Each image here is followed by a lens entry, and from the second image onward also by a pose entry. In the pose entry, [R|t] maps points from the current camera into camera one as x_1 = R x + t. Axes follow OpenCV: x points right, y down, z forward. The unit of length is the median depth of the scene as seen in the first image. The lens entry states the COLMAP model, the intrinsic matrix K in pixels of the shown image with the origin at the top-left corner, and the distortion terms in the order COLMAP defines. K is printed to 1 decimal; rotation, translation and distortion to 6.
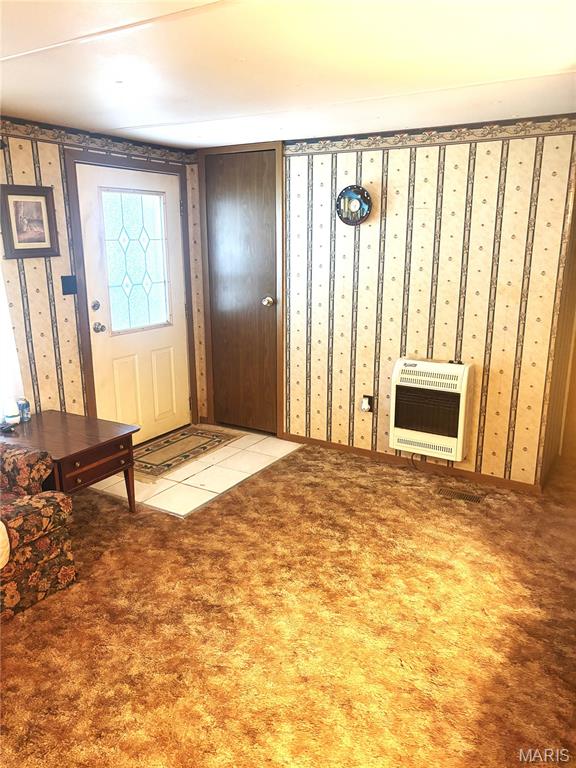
lens RADIAL K [[582.3, 0, 288.0], [0, 582.3, 384.0], [0, 0, 1]] dist [0.051900, -0.043738]
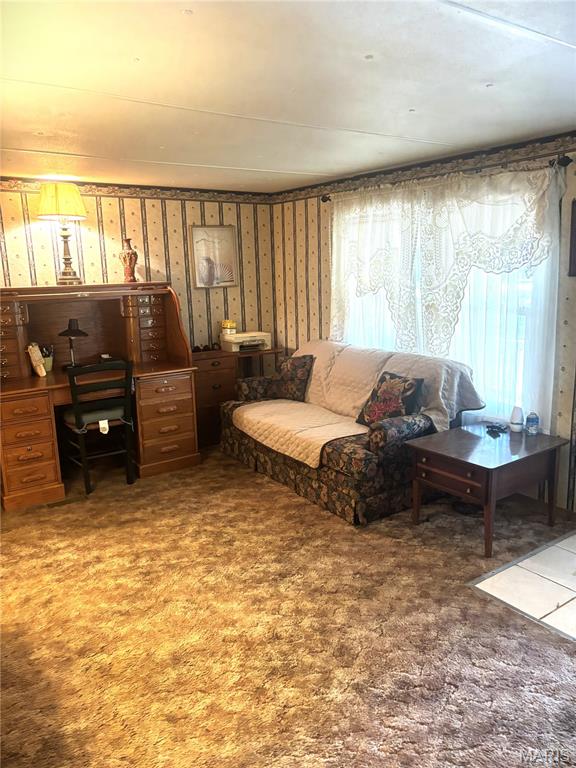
lens RADIAL K [[582.3, 0, 288.0], [0, 582.3, 384.0], [0, 0, 1]] dist [0.051900, -0.043738]
pose [[-0.395496, 0.190251, -0.898548, 0.846936], [-0.201372, 0.936547, 0.286930, -0.312607], [0.896121, 0.294422, -0.332089, 1.313066]]
